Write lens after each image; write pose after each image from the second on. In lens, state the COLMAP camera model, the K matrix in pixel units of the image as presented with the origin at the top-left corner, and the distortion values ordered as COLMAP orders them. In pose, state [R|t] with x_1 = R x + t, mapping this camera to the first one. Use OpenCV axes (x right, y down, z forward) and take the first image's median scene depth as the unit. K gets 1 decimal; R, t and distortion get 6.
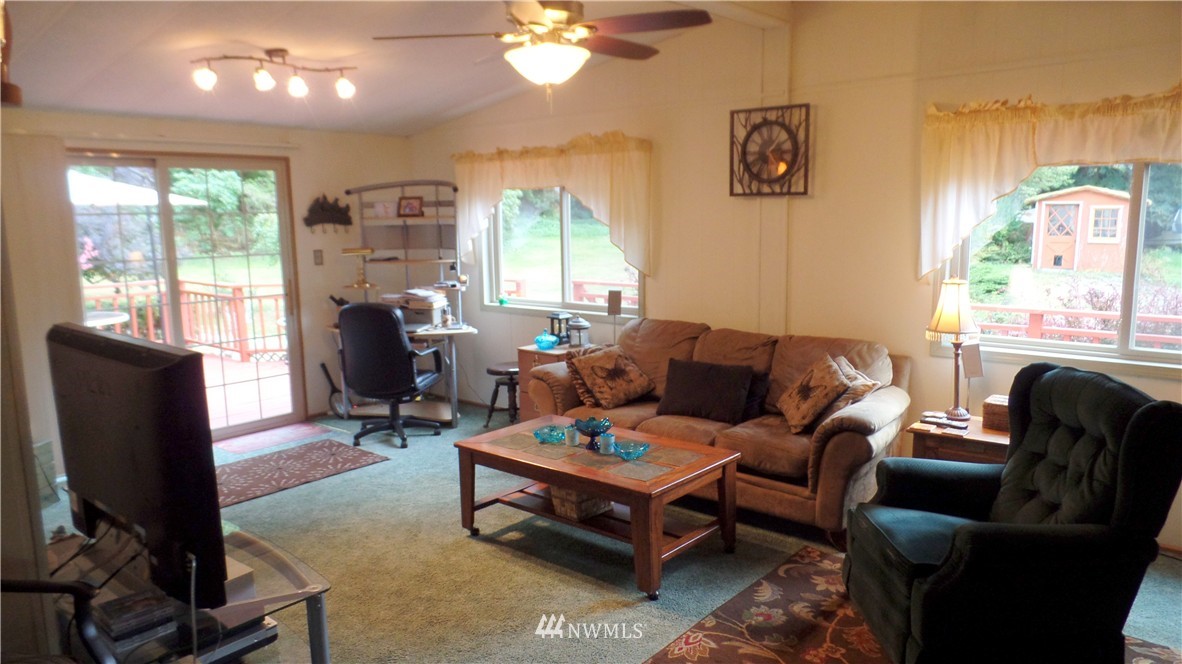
lens RADIAL K [[834.2, 0, 591.0], [0, 834.2, 332.0], [0, 0, 1]] dist [0.001139, -0.002487]
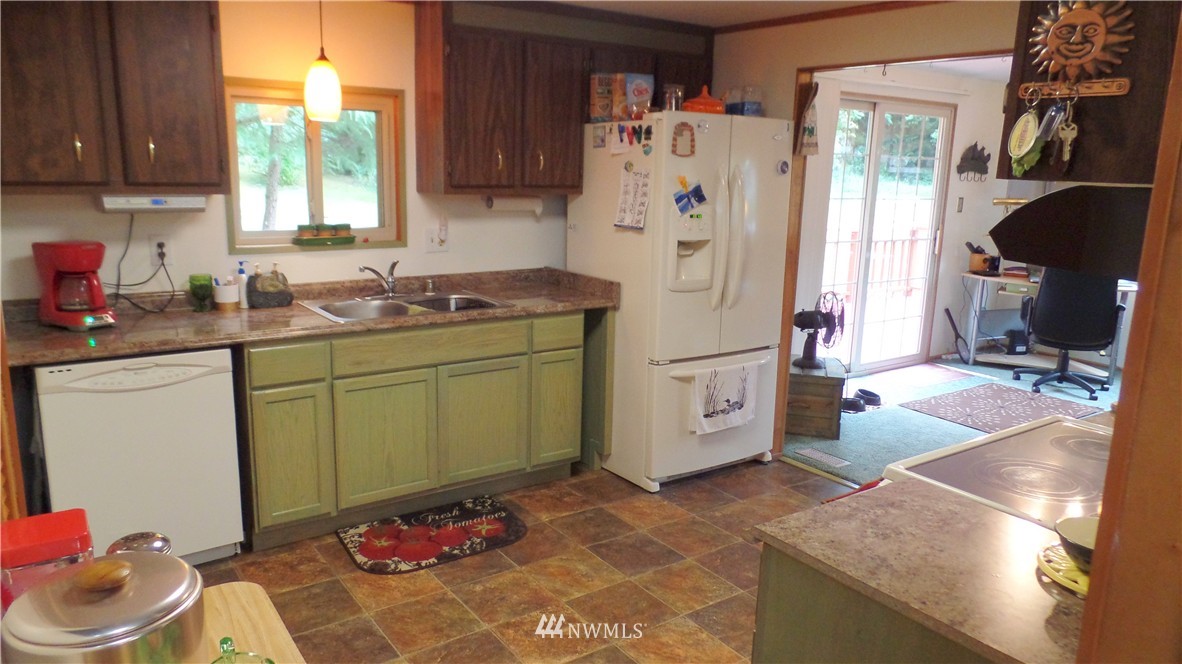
lens RADIAL K [[834.2, 0, 591.0], [0, 834.2, 332.0], [0, 0, 1]] dist [0.001139, -0.002487]
pose [[0.965541, 0.095384, -0.242140, -0.500693], [-0.080683, 0.994283, 0.069944, 0.030675], [0.247427, -0.047997, 0.967717, -0.106913]]
